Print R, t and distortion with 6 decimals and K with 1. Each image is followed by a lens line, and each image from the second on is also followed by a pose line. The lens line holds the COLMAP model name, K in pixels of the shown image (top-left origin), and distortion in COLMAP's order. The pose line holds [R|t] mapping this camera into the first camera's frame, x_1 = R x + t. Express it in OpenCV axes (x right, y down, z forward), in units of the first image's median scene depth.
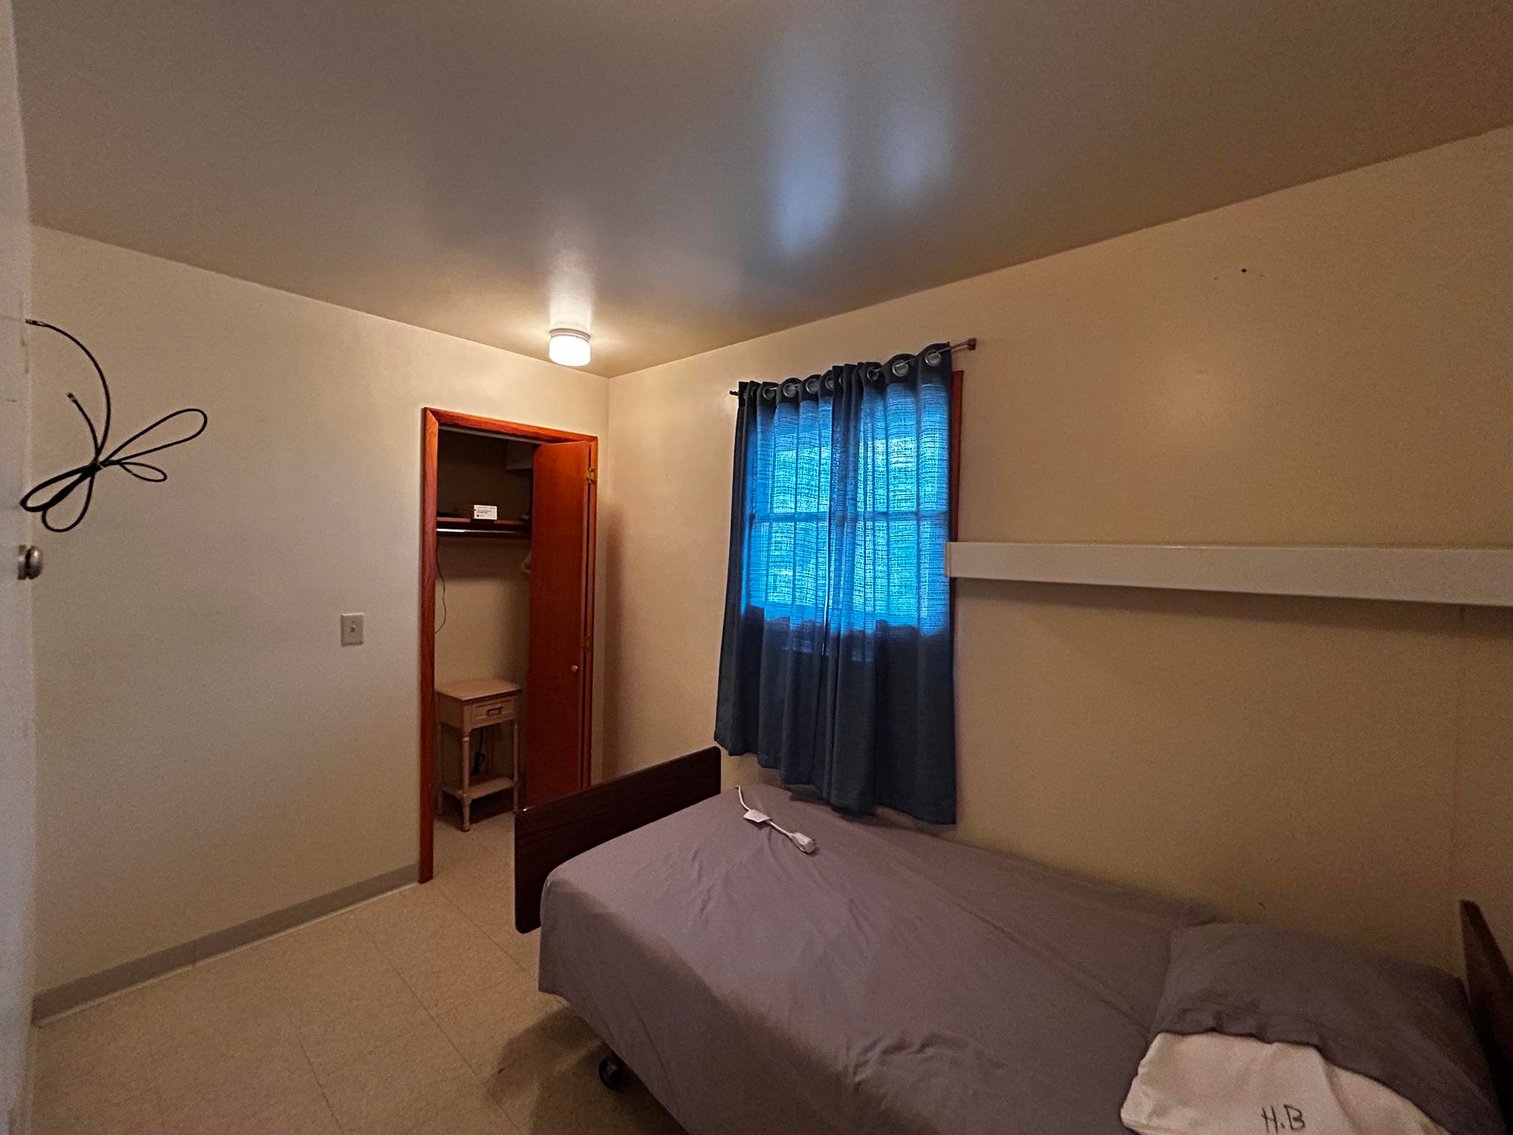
lens RADIAL K [[609.7, 0, 754.5], [0, 609.7, 561.5], [0, 0, 1]] dist [0.000012, -0.000132]
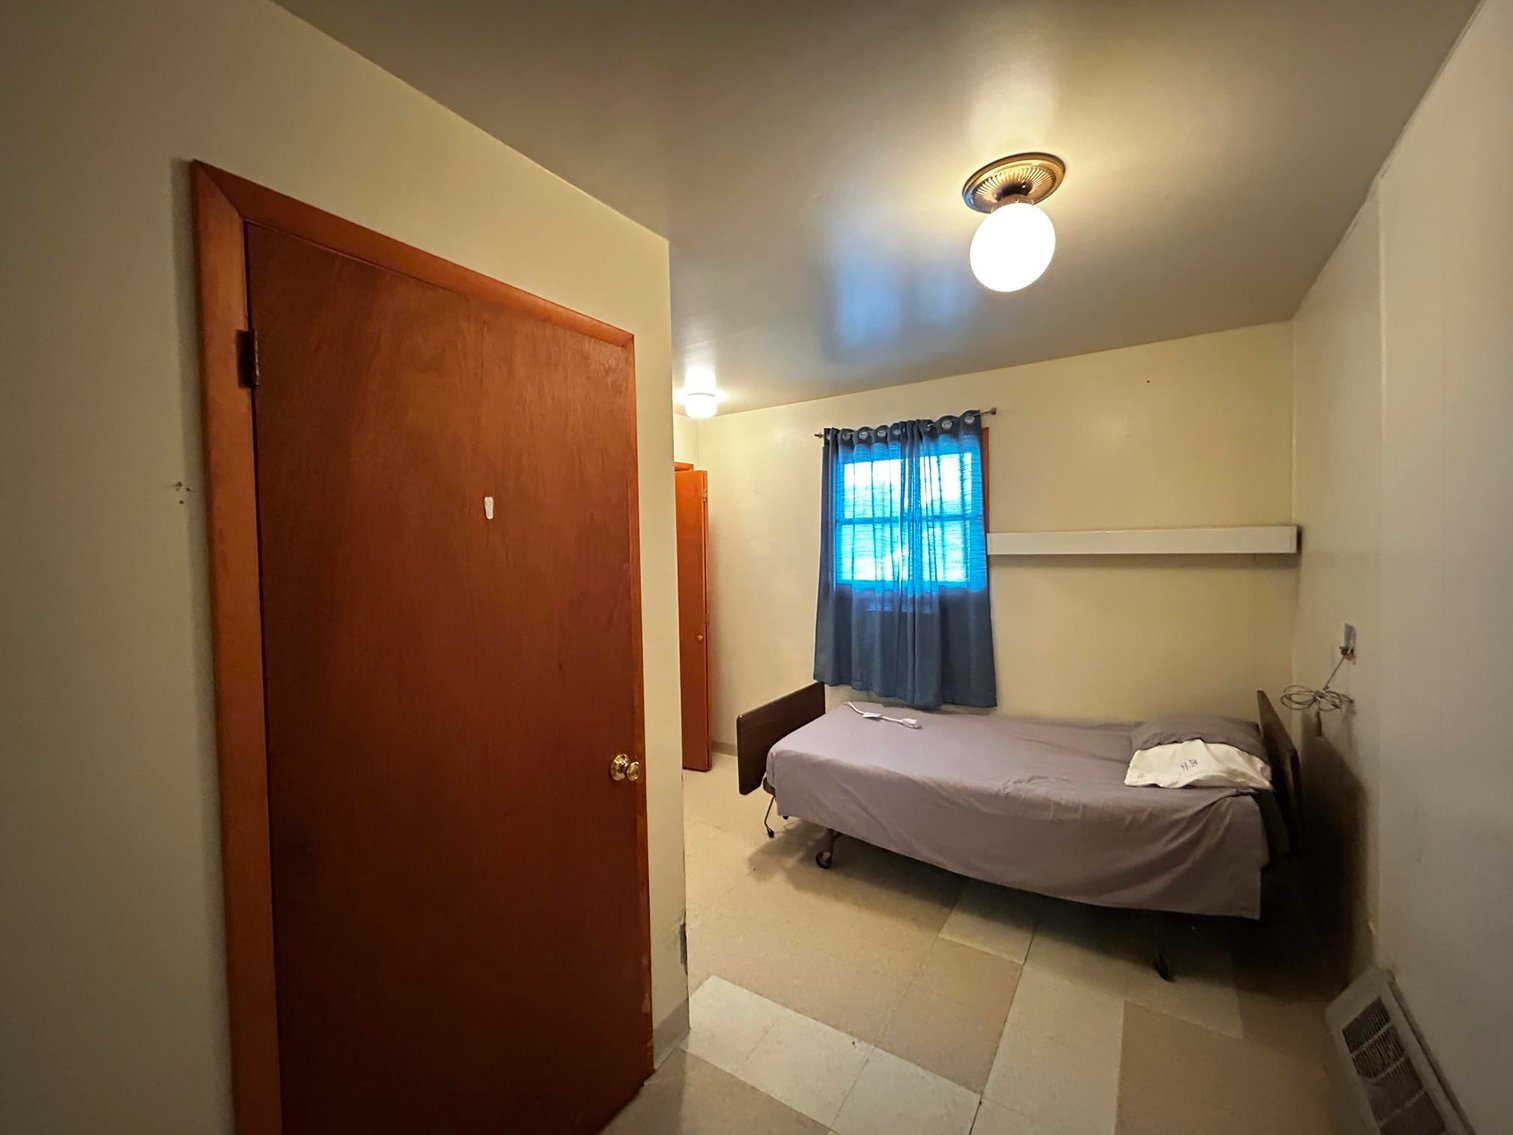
lens RADIAL K [[609.7, 0, 754.5], [0, 609.7, 561.5], [0, 0, 1]] dist [0.000012, -0.000132]
pose [[0.990172, -0.051524, 0.130015, -0.460794], [0.049923, 0.998632, 0.015549, -0.012160], [-0.130639, -0.008906, 0.991390, -0.483487]]
